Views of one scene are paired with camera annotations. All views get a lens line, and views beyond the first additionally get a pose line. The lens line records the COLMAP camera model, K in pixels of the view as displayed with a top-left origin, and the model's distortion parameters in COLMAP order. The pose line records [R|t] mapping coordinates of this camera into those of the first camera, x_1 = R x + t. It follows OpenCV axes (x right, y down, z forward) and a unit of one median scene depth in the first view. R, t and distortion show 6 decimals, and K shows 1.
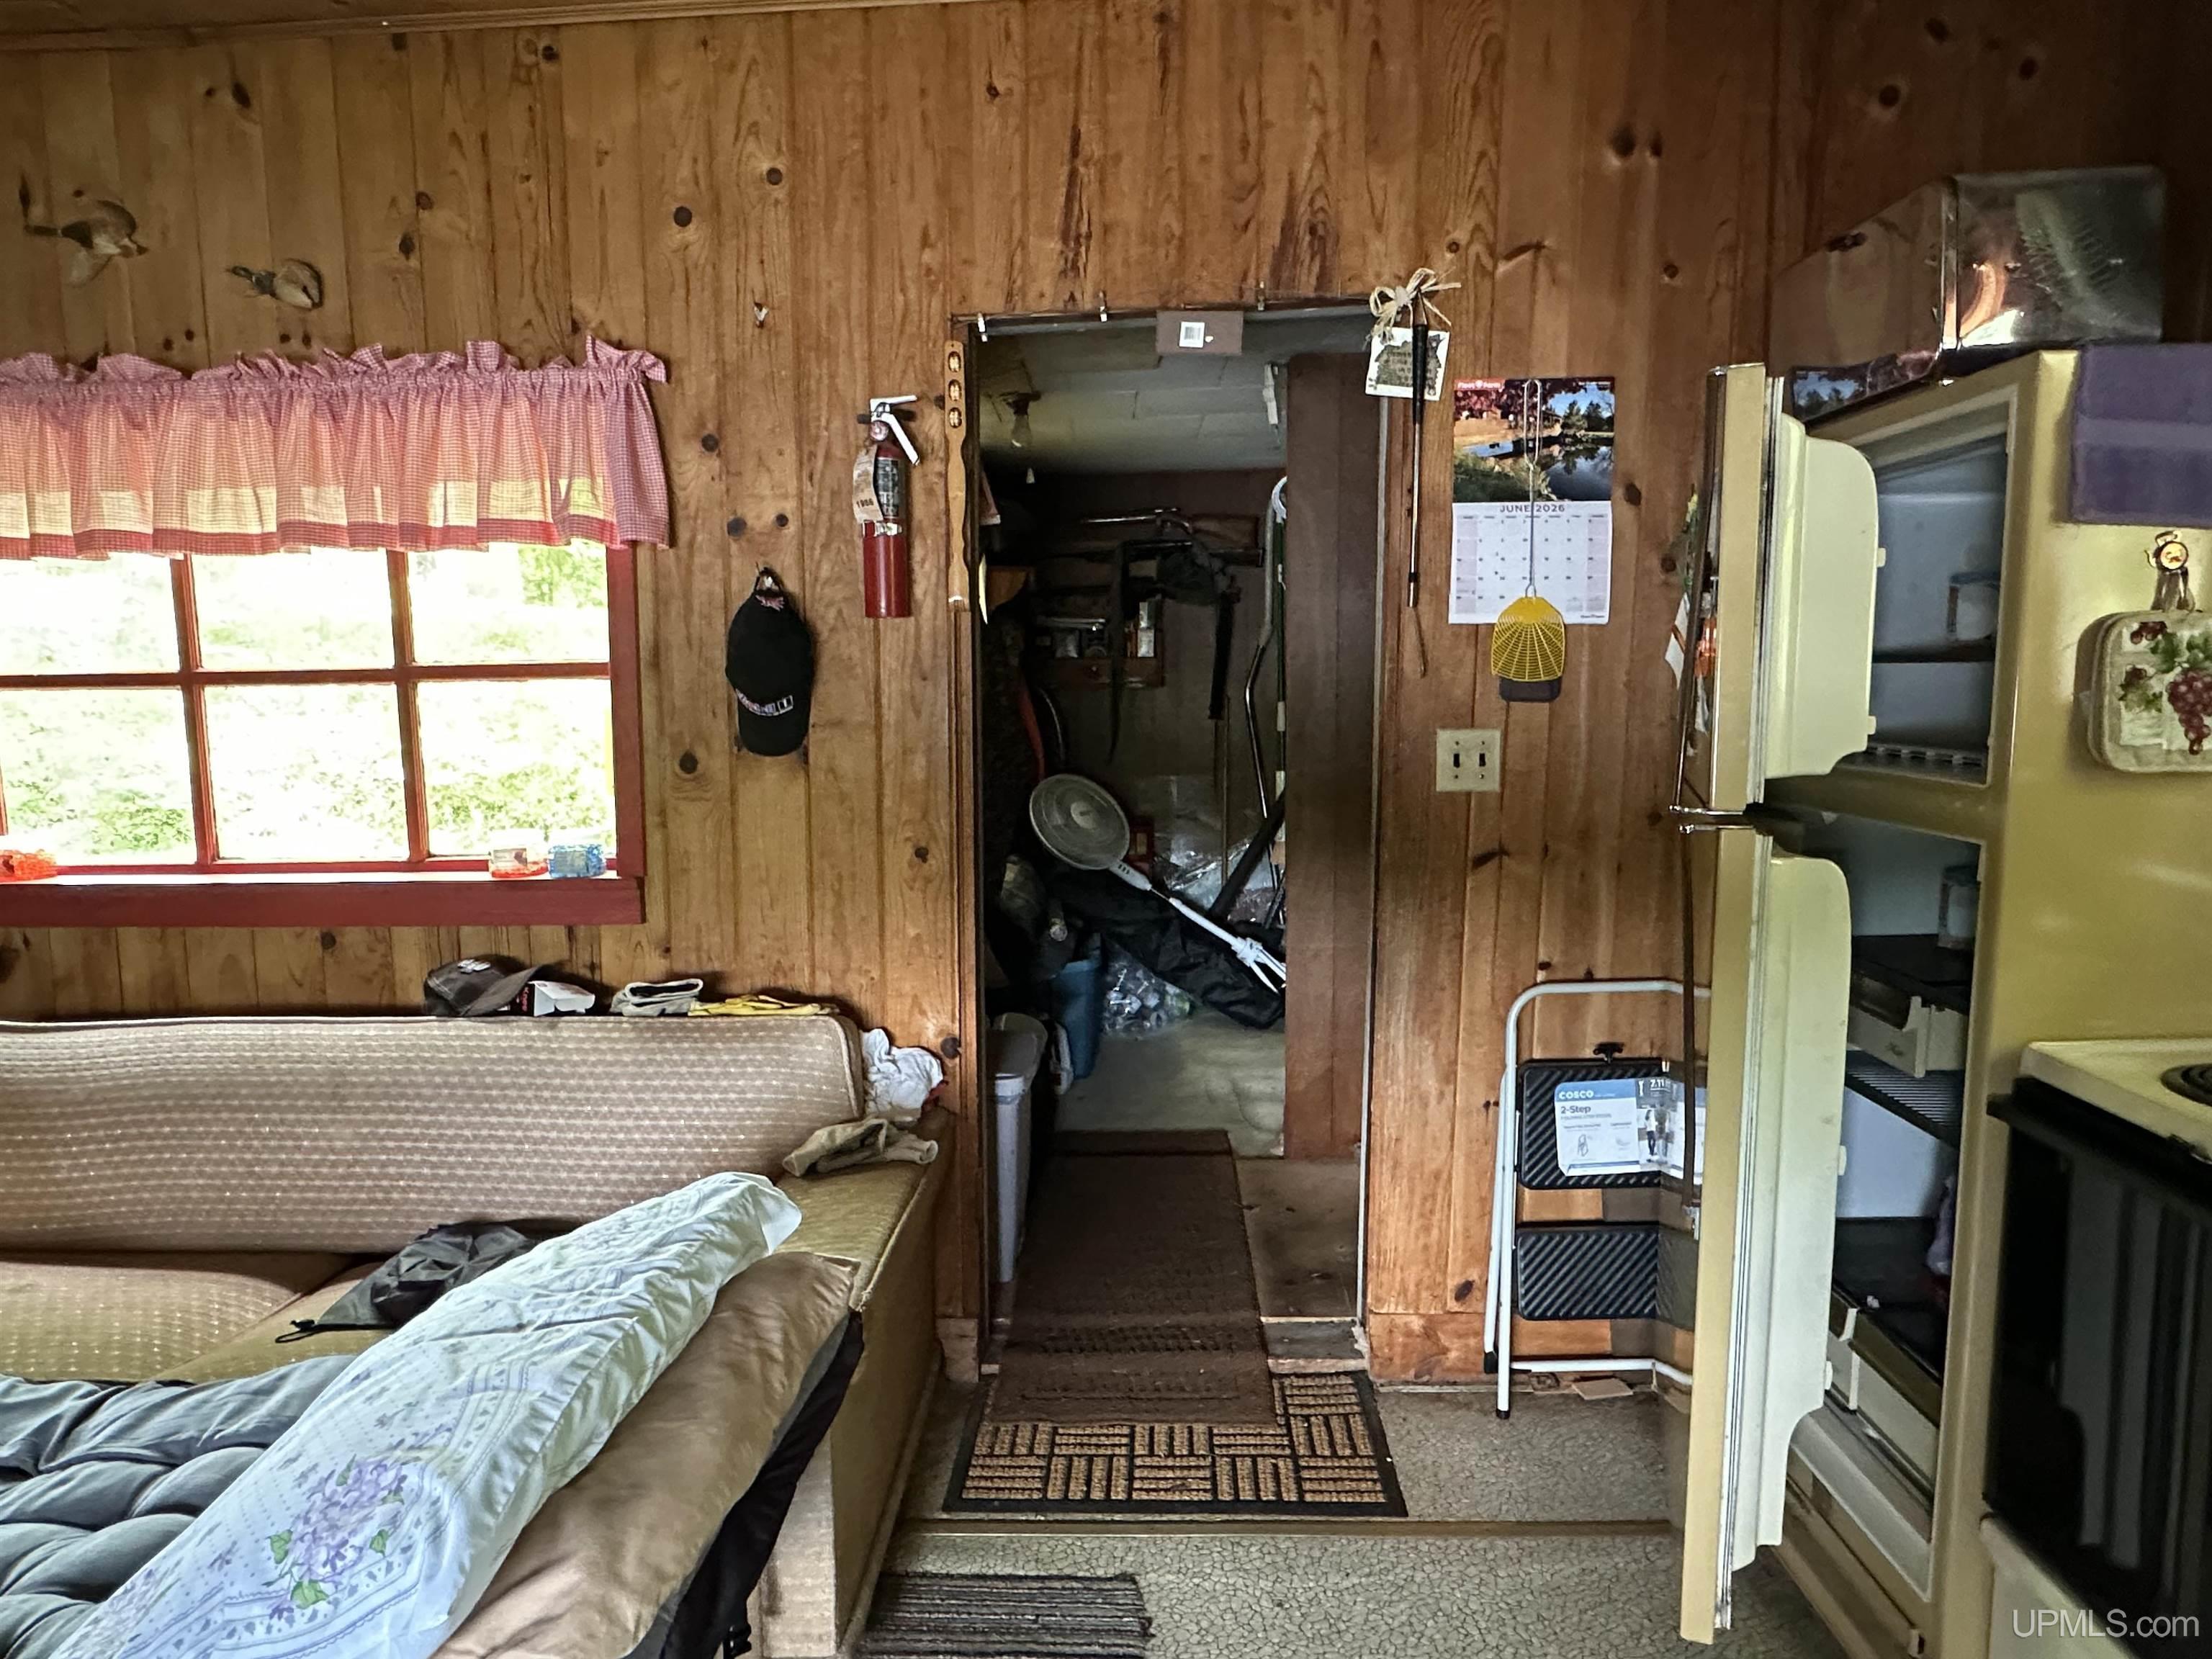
lens RADIAL K [[1310.3, 0, 1106.5], [0, 1310.3, 845.8], [0, 0, 1]] dist [-0.004305, 0.001276]
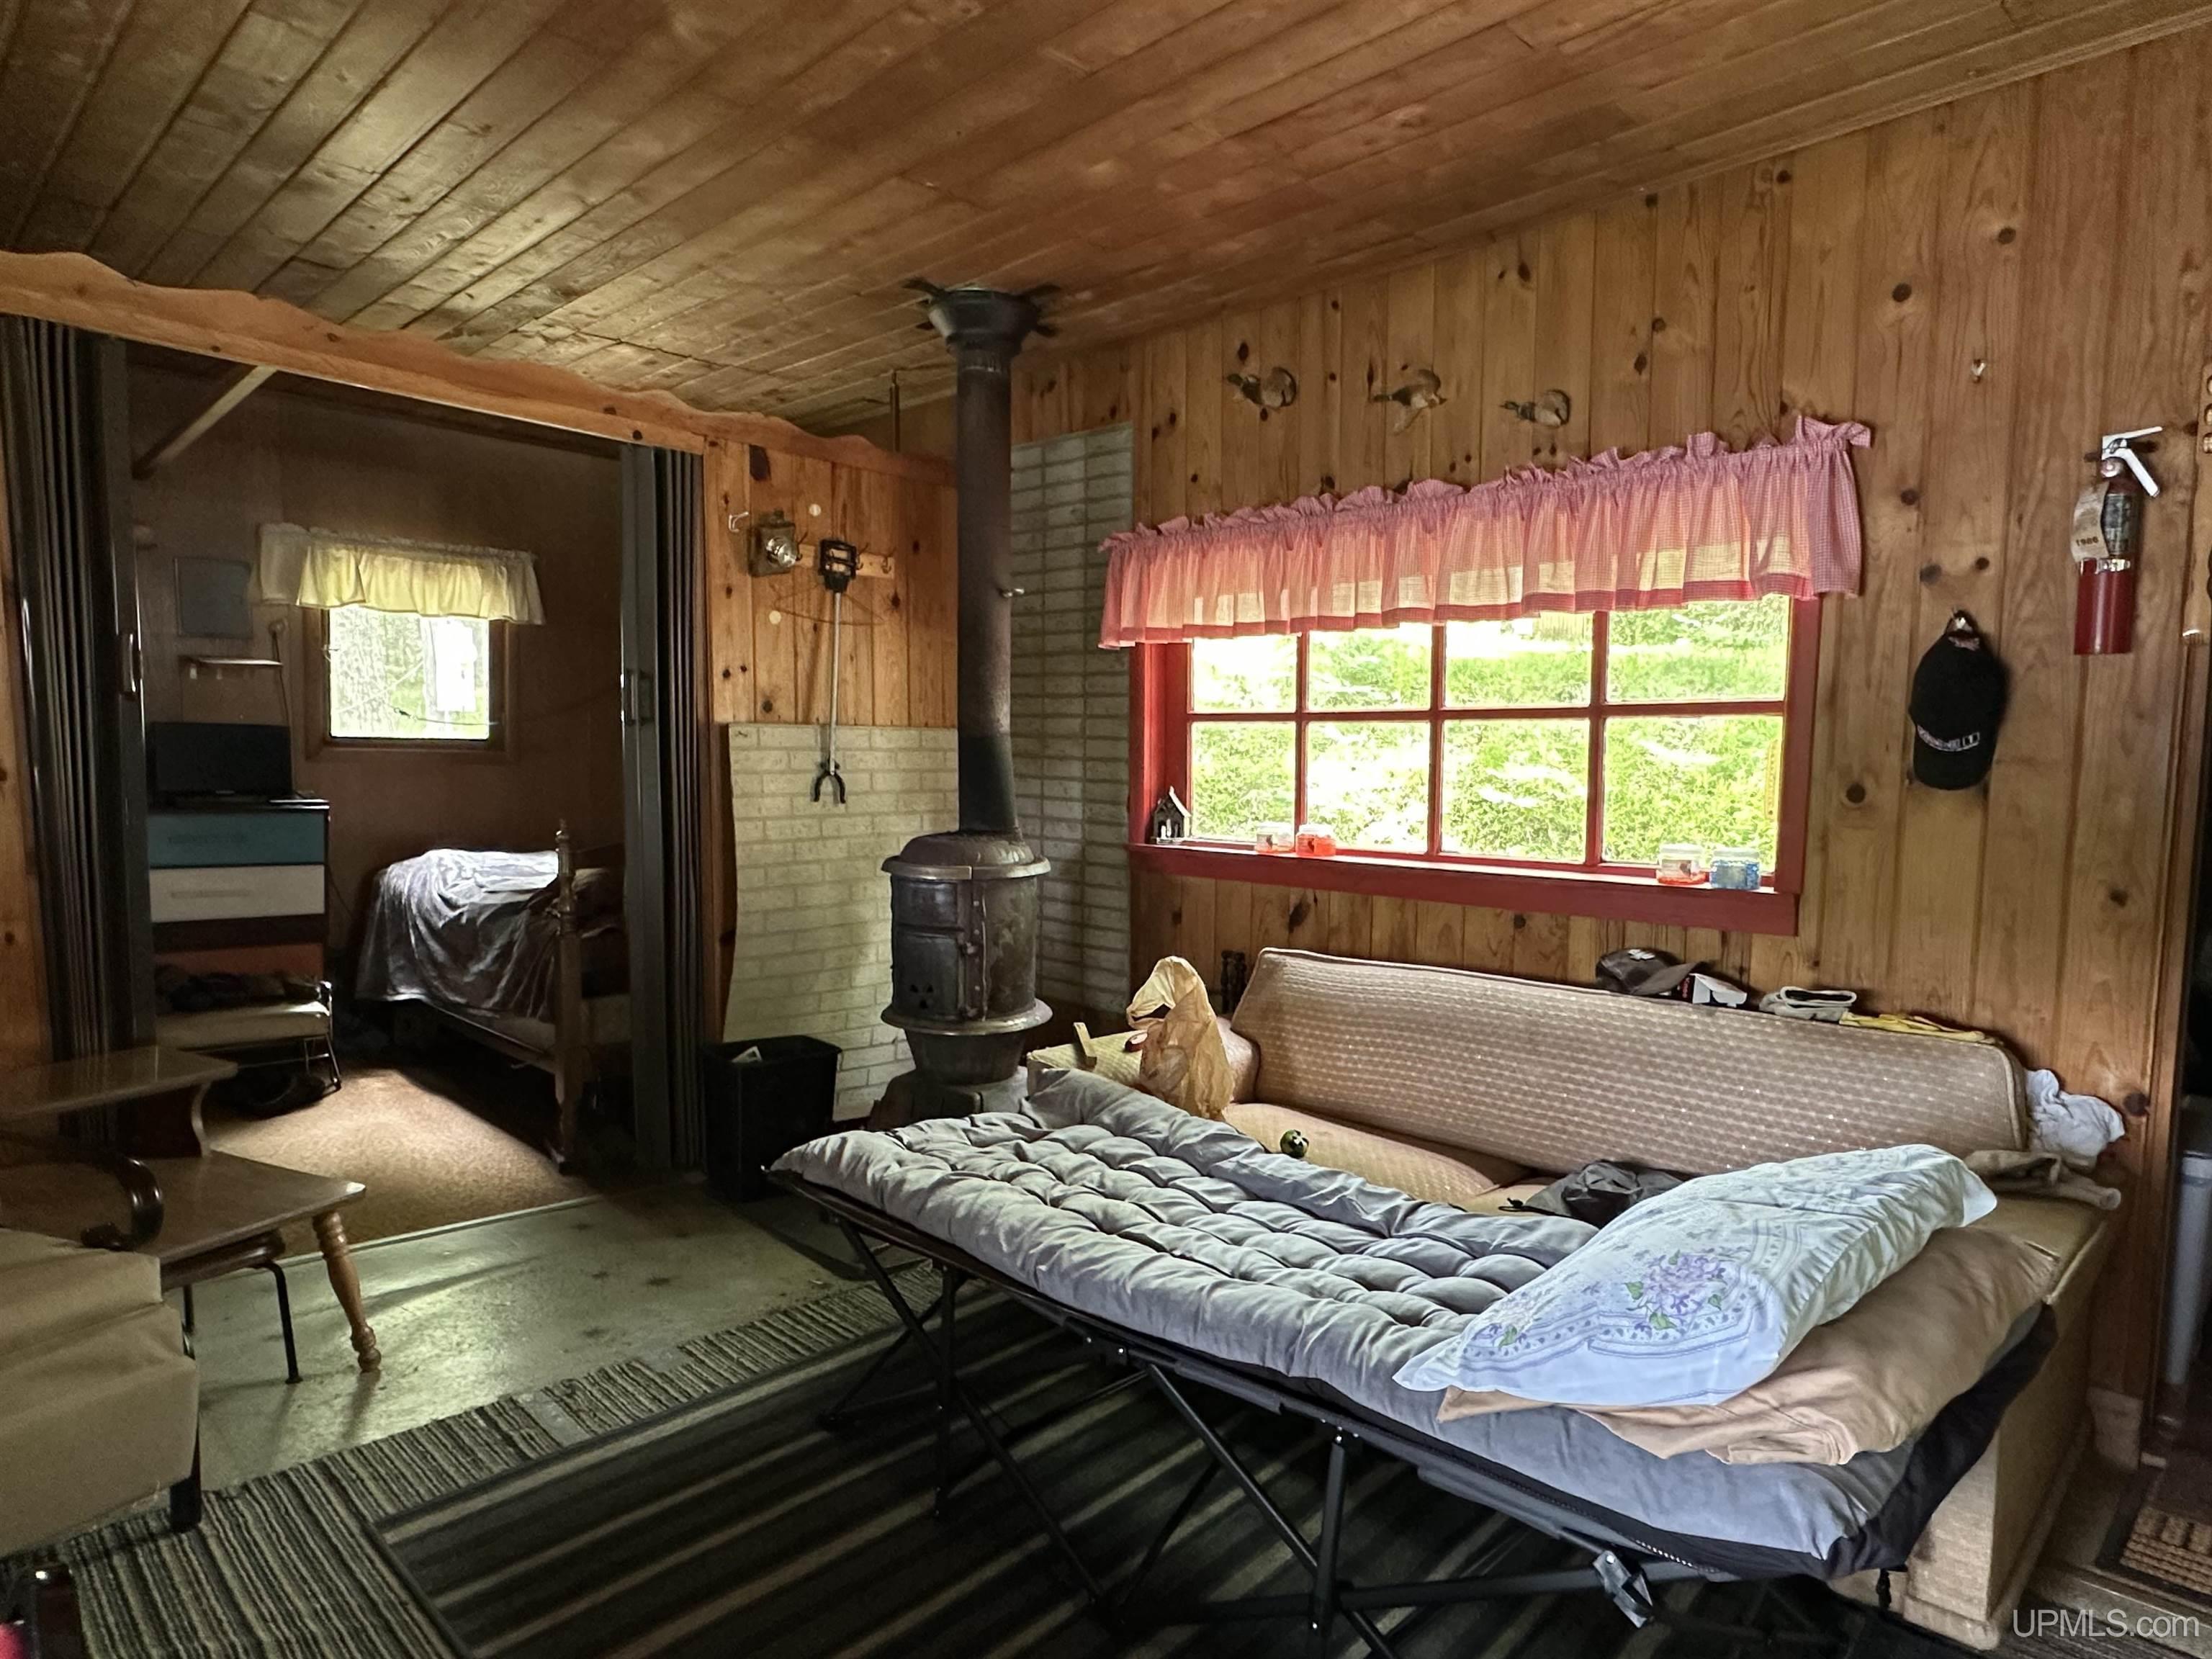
lens RADIAL K [[1310.3, 0, 1106.5], [0, 1310.3, 845.8], [0, 0, 1]] dist [-0.004305, 0.001276]
pose [[0.730003, 0.069324, -0.679919, -0.034902], [-0.087346, 0.996148, 0.007786, 0.027189], [0.677840, 0.053704, 0.733246, -0.222634]]
